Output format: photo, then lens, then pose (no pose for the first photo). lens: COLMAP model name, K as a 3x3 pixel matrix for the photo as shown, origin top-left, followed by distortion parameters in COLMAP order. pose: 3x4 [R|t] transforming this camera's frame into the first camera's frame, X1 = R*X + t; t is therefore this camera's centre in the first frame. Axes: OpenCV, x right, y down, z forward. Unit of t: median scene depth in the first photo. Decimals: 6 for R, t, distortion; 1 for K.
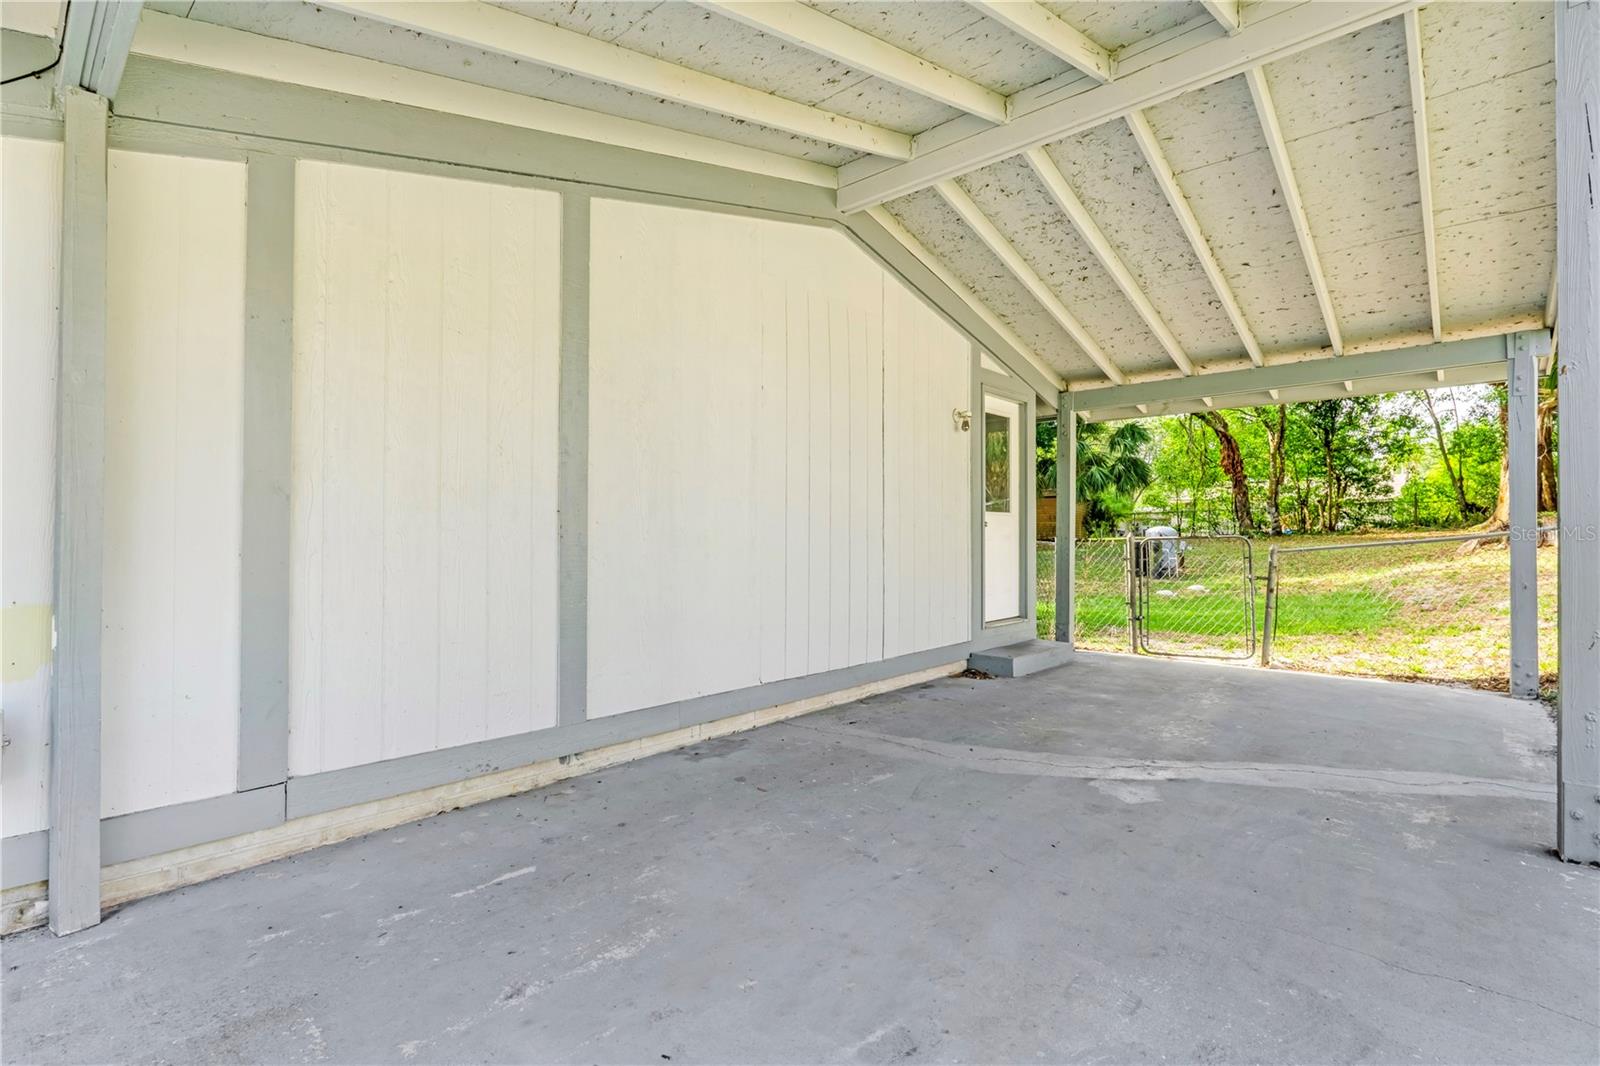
lens RADIAL K [[757.7, 0, 797.7], [0, 757.7, 528.1], [0, 0, 1]] dist [0.003854, -0.000596]
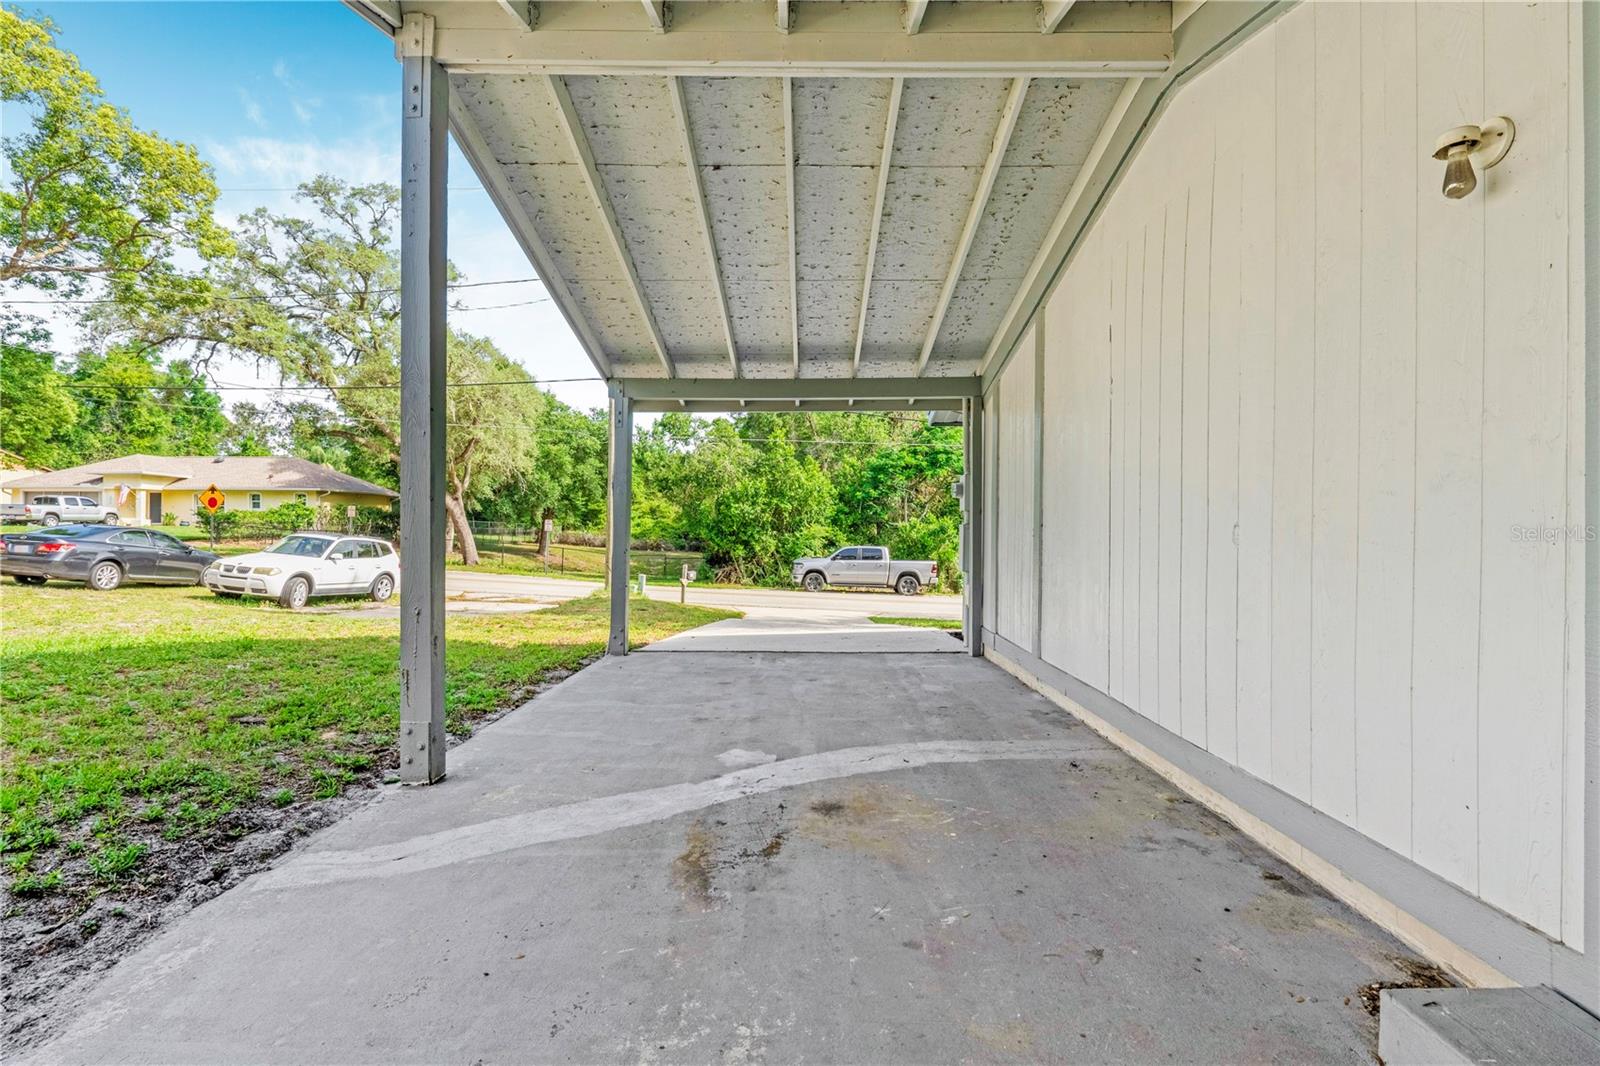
lens RADIAL K [[757.7, 0, 798.7], [0, 757.7, 534.8], [0, 0, 1]] dist [0.003854, -0.000596]
pose [[-0.759081, -0.002730, -0.650990, 1.056477], [-0.001973, 0.999996, -0.001892, 0.013670], [0.650993, -0.000152, -0.759084, 1.818849]]
